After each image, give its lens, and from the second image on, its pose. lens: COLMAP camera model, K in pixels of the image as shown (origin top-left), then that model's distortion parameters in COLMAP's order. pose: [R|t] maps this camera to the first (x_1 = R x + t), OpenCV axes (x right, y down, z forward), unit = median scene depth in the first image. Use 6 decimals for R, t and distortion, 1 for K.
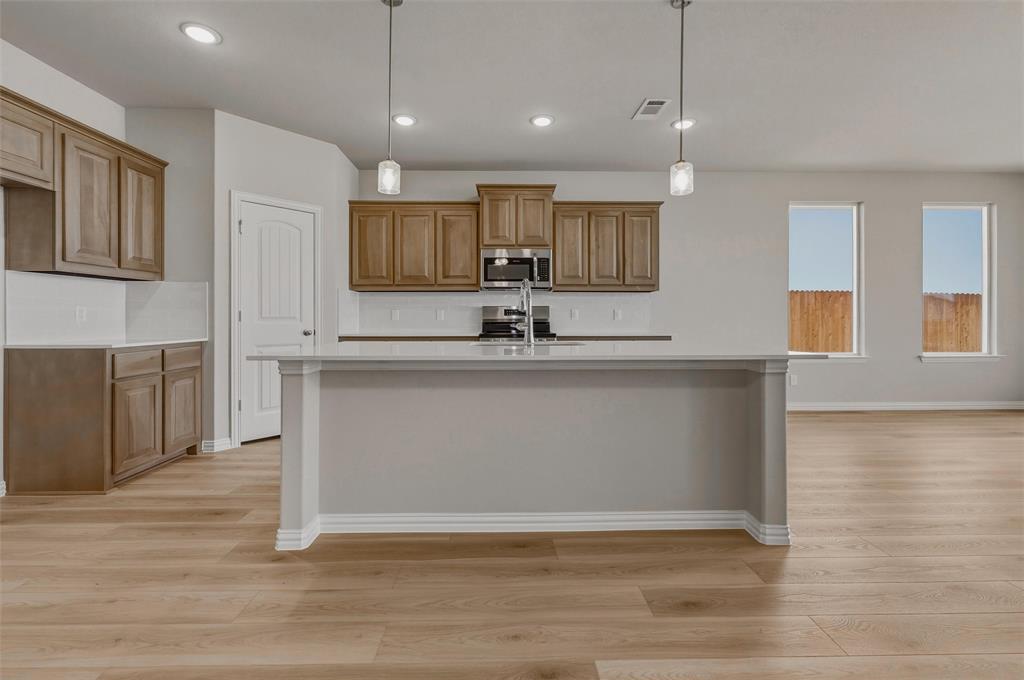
lens RADIAL K [[430.1, 0, 508.7], [0, 430.1, 324.7], [0, 0, 1]] dist [-0.001695, -0.000040]
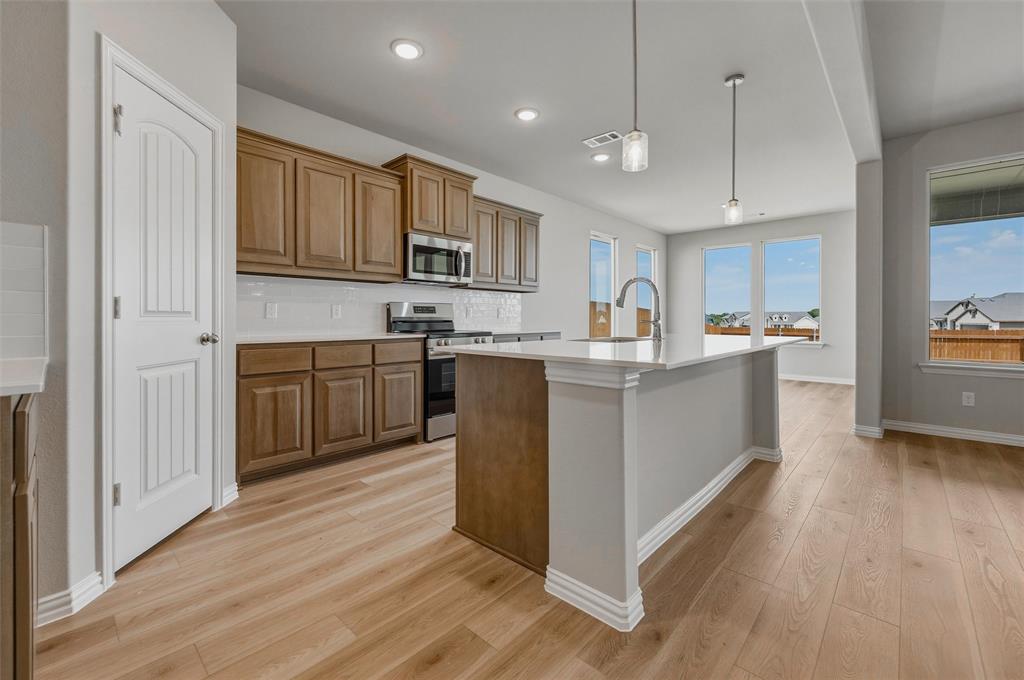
lens RADIAL K [[423.5, 0, 514.1], [0, 423.5, 324.5], [0, 0, 1]] dist [-0.000114, 0.000028]
pose [[0.693590, -0.009204, 0.720312, -0.515990], [0.008440, 0.999954, 0.004650, -0.000118], [-0.720321, 0.002855, 0.693635, 0.280104]]
